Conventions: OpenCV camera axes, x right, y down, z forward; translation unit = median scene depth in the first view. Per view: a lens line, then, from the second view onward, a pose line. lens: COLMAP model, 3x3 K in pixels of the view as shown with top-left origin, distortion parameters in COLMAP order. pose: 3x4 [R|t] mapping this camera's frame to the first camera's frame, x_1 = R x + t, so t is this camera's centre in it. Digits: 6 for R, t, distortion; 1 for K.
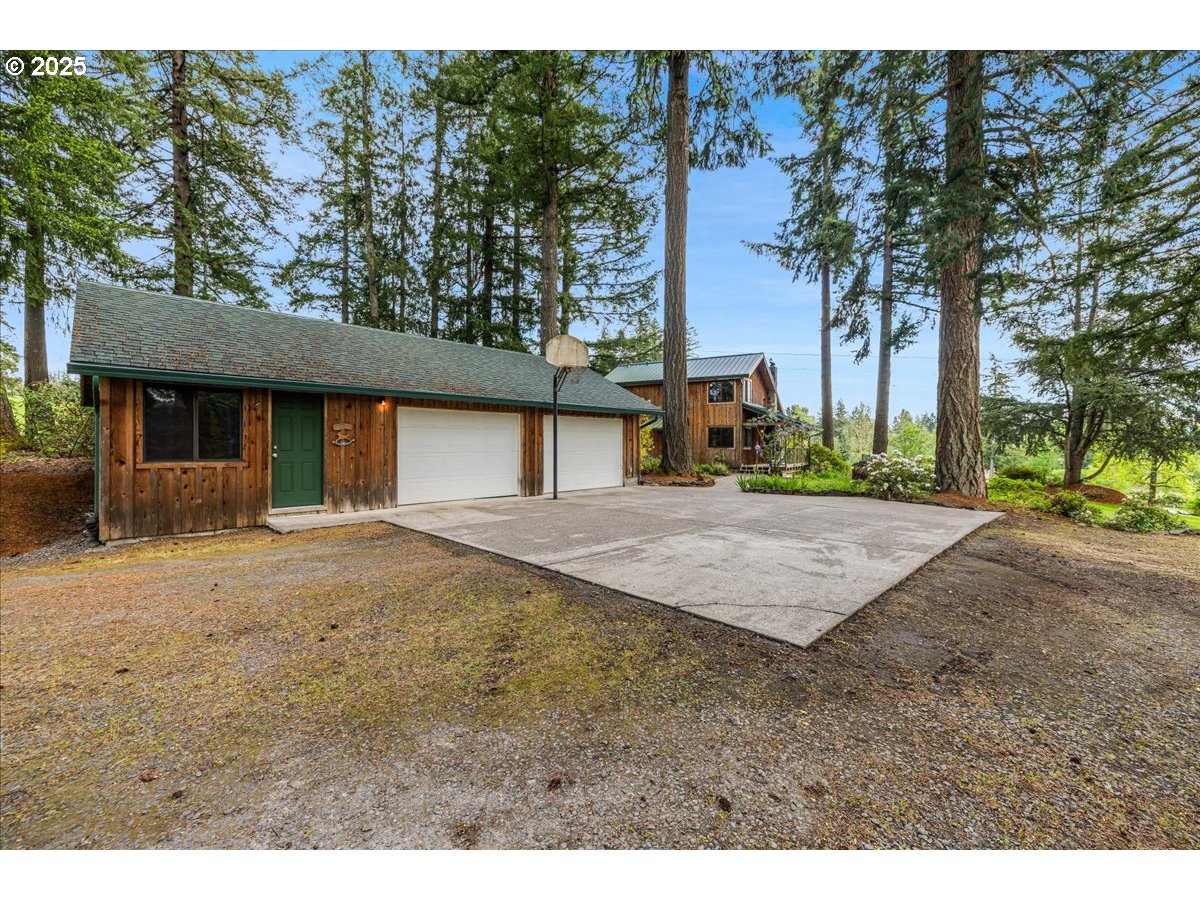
lens RADIAL K [[499.8, 0, 600.6], [0, 499.8, 445.7], [0, 0, 1]] dist [0.000671, 0.000230]
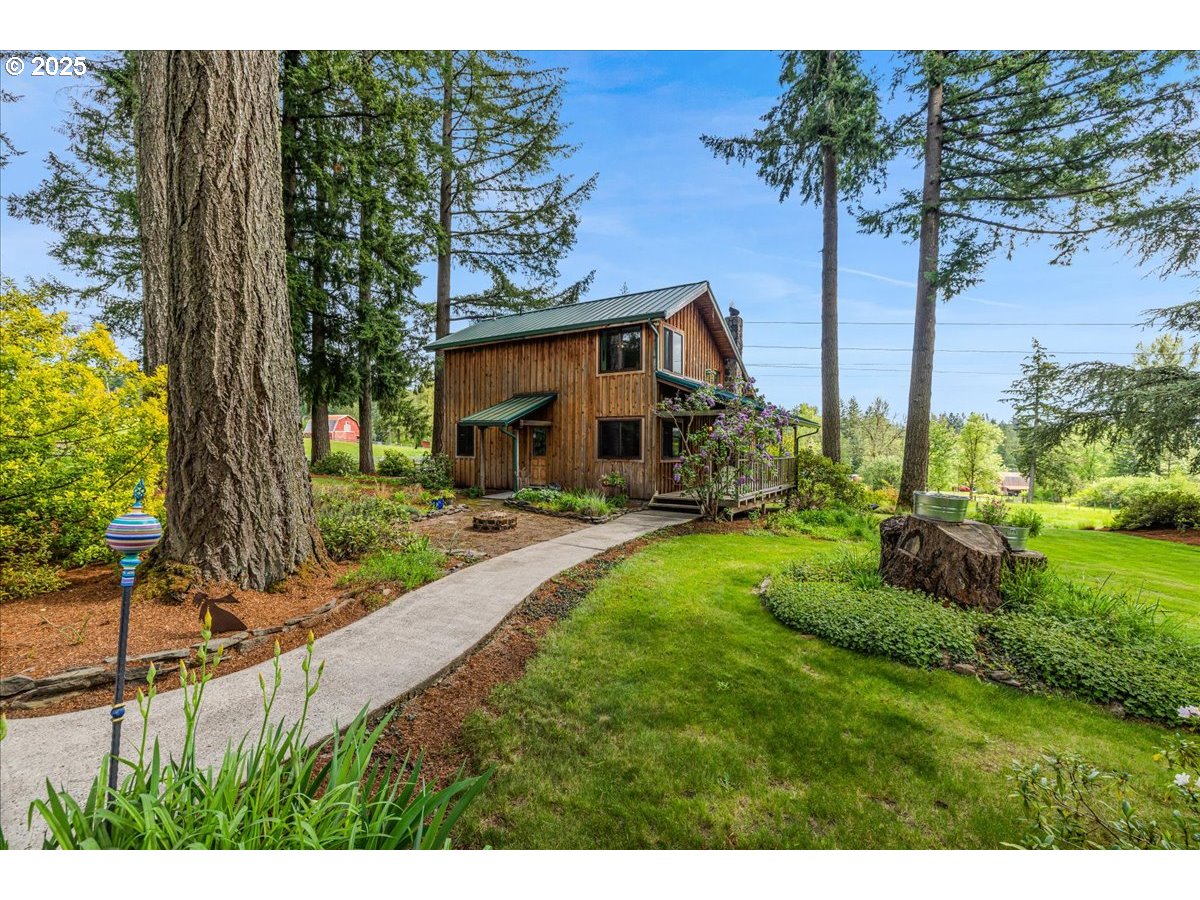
lens RADIAL K [[499.8, 0, 600.6], [0, 499.8, 445.7], [0, 0, 1]] dist [0.000671, 0.000230]
pose [[0.999768, 0.008660, -0.019739, 0.231284], [-0.008574, 0.999954, 0.004409, -0.011365], [0.019776, -0.004239, 0.999795, 0.476133]]
